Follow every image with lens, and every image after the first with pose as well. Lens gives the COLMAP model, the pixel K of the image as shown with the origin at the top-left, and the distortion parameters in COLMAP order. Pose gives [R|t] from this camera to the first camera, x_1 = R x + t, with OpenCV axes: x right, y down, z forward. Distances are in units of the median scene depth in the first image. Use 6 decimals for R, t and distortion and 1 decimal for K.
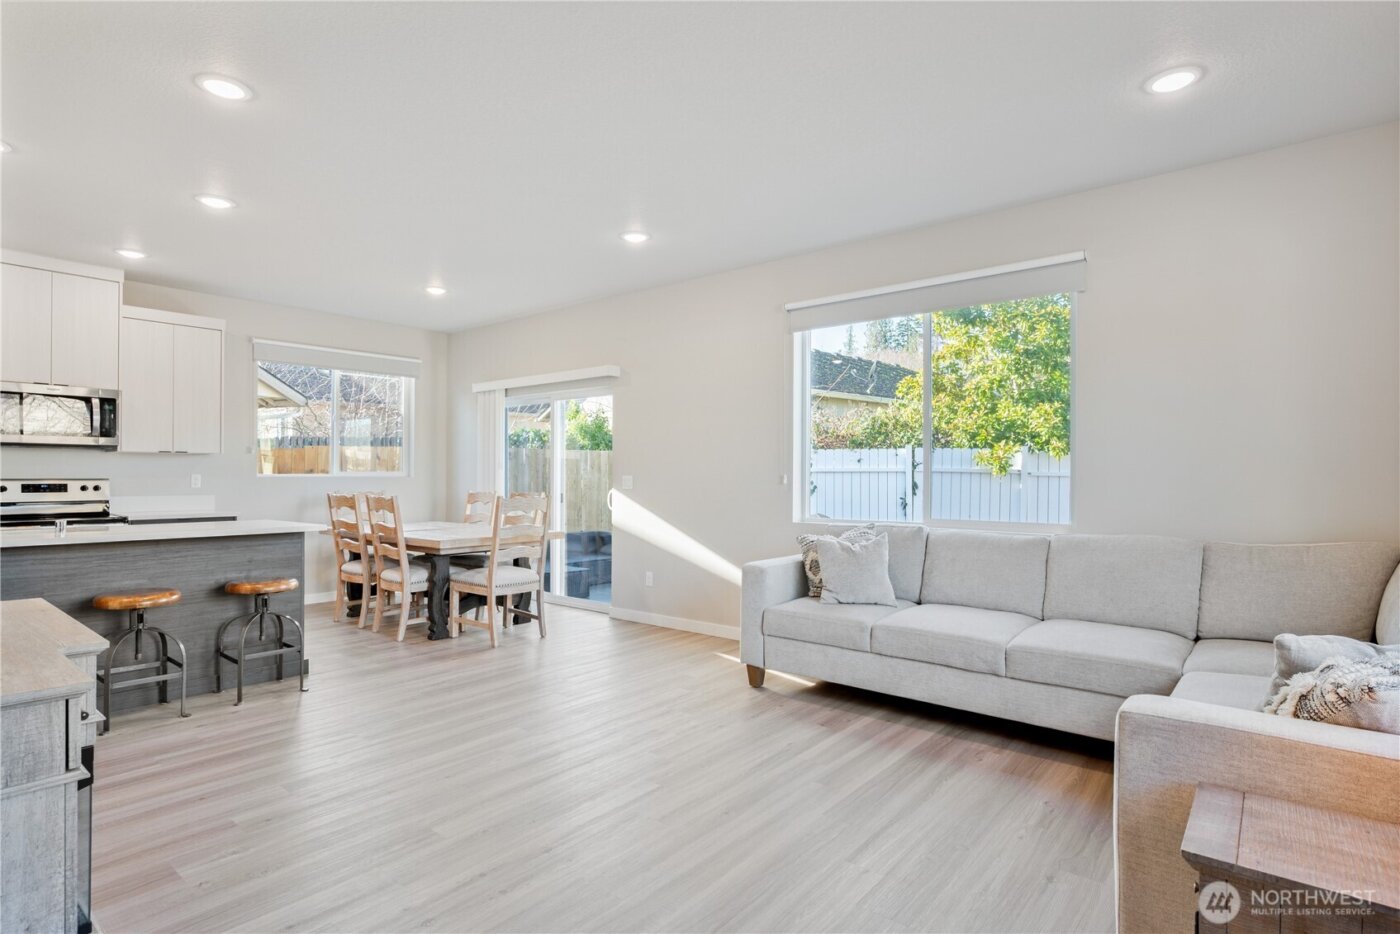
lens RADIAL K [[717.1, 0, 696.8], [0, 717.1, 477.0], [0, 0, 1]] dist [-0.000114, 0.000163]
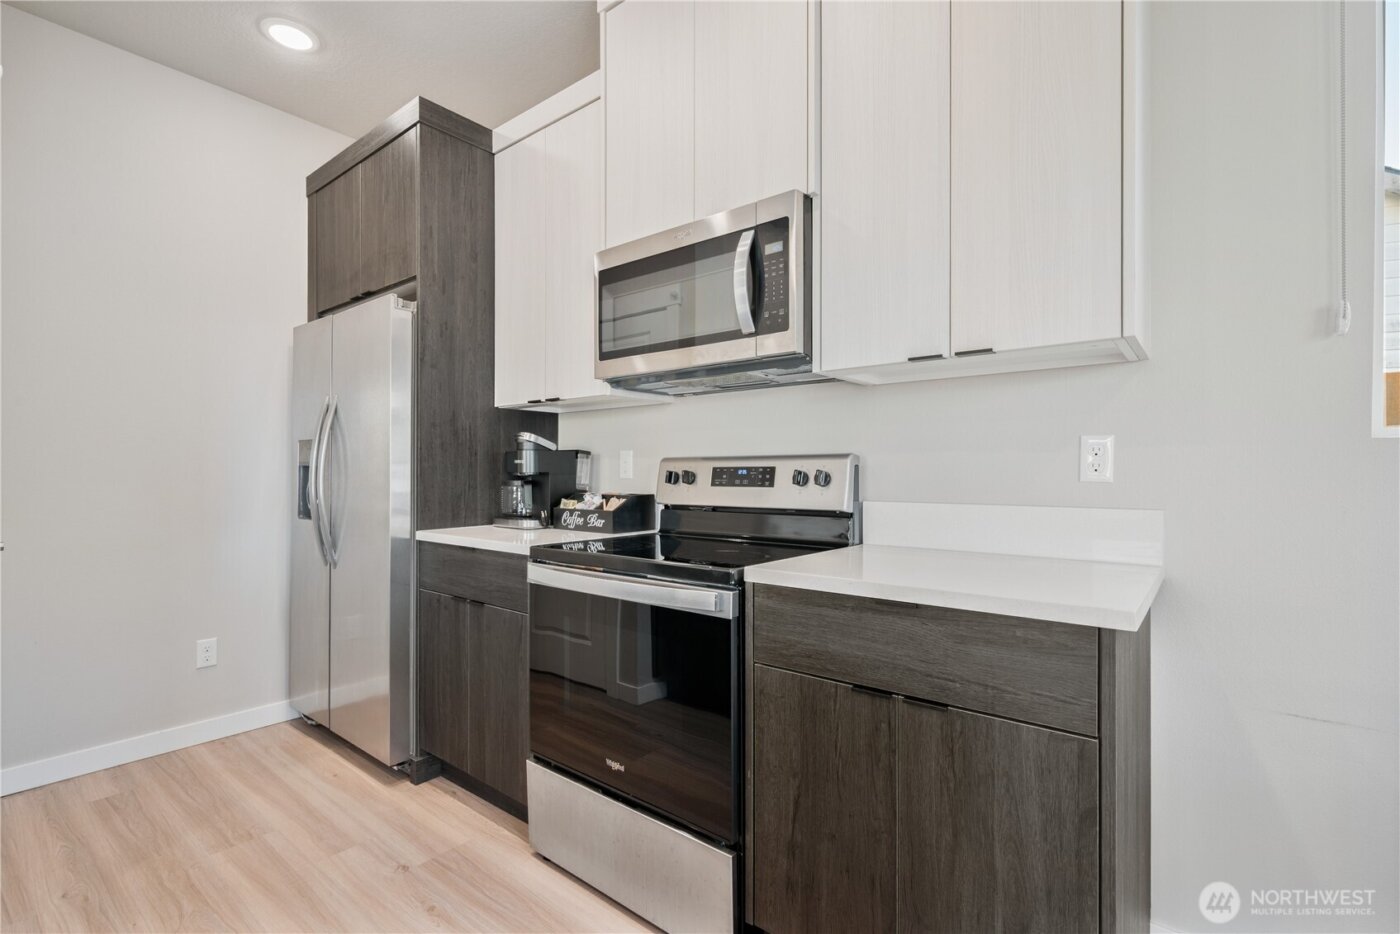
lens RADIAL K [[625.4, 0, 725.3], [0, 625.4, 466.3], [0, 0, 1]] dist [-0.002535, -0.000418]
pose [[0.027871, -0.015979, -0.999484, -0.649493], [-0.005864, 0.999852, -0.016149, 0.019248], [0.999594, 0.006311, 0.027774, 1.215034]]
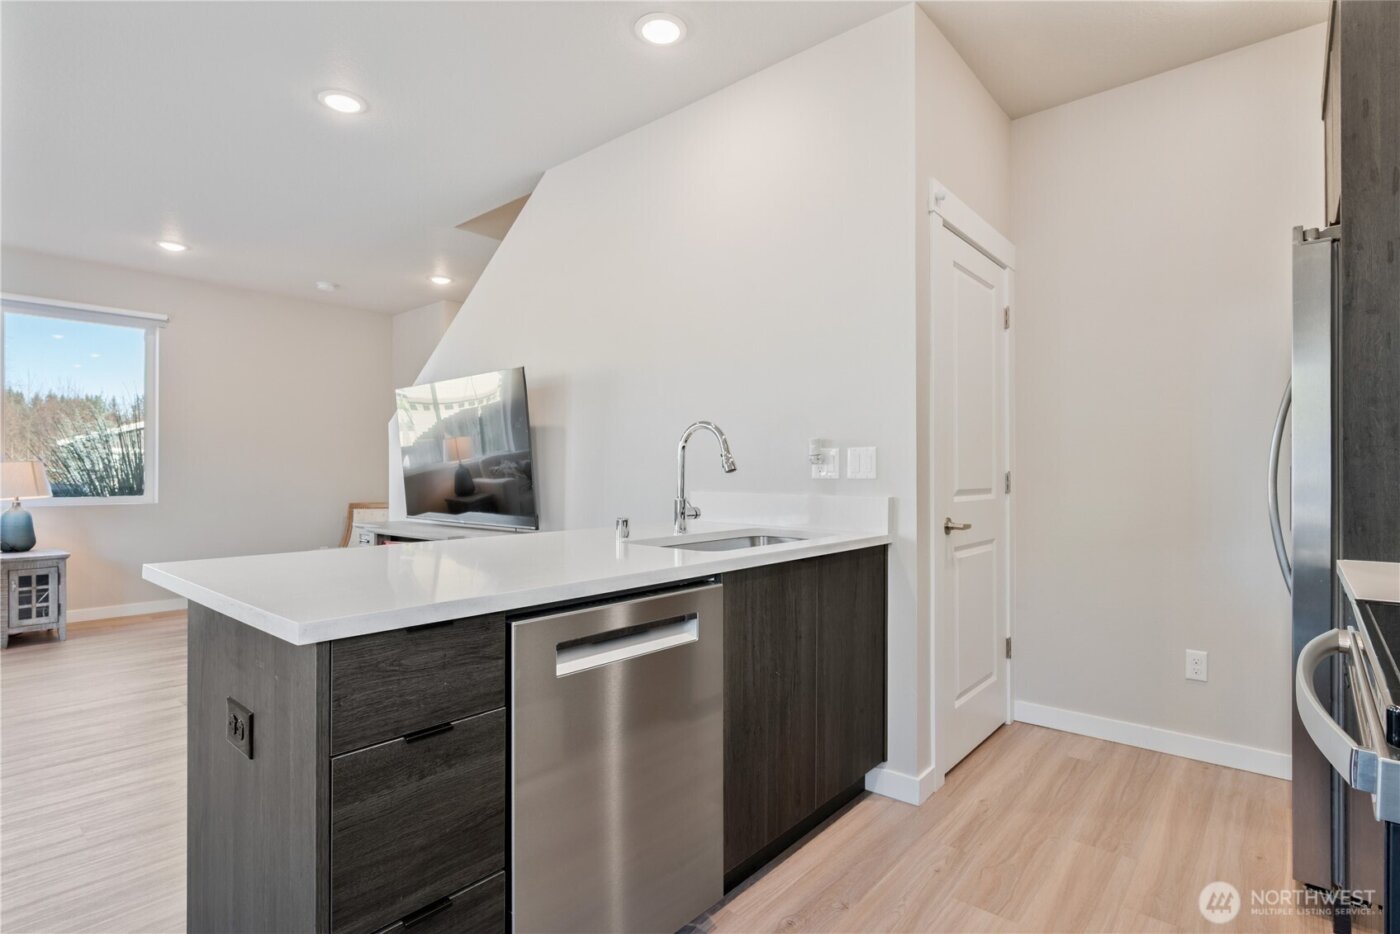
lens RADIAL K [[695.3, 0, 695.9], [0, 695.3, 460.2], [0, 0, 1]] dist [0.001781, -0.000517]
pose [[-0.999673, -0.002640, 0.025420, -0.831031], [-0.003067, 0.999855, -0.016752, 0.017405], [-0.025372, -0.016824, -0.999536, 1.385216]]
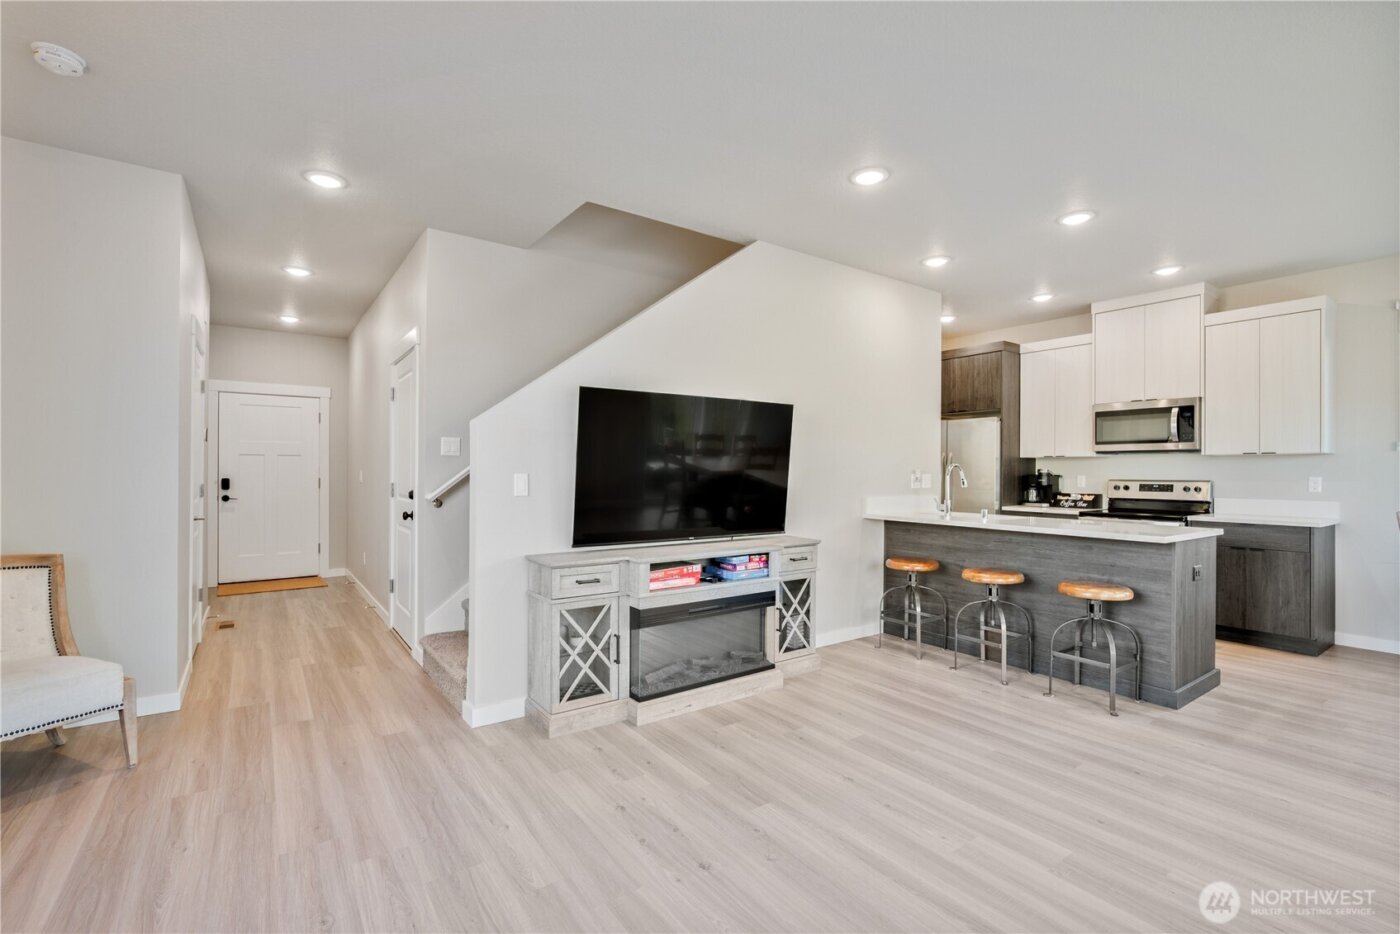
lens RADIAL K [[625.4, 0, 705.9], [0, 625.4, 469.3], [0, 0, 1]] dist [-0.002535, -0.000418]
pose [[-0.246778, -0.006706, -0.969049, 0.335108], [-0.008616, 0.999952, -0.004726, -0.004681], [0.969034, 0.007183, -0.246824, 0.665092]]
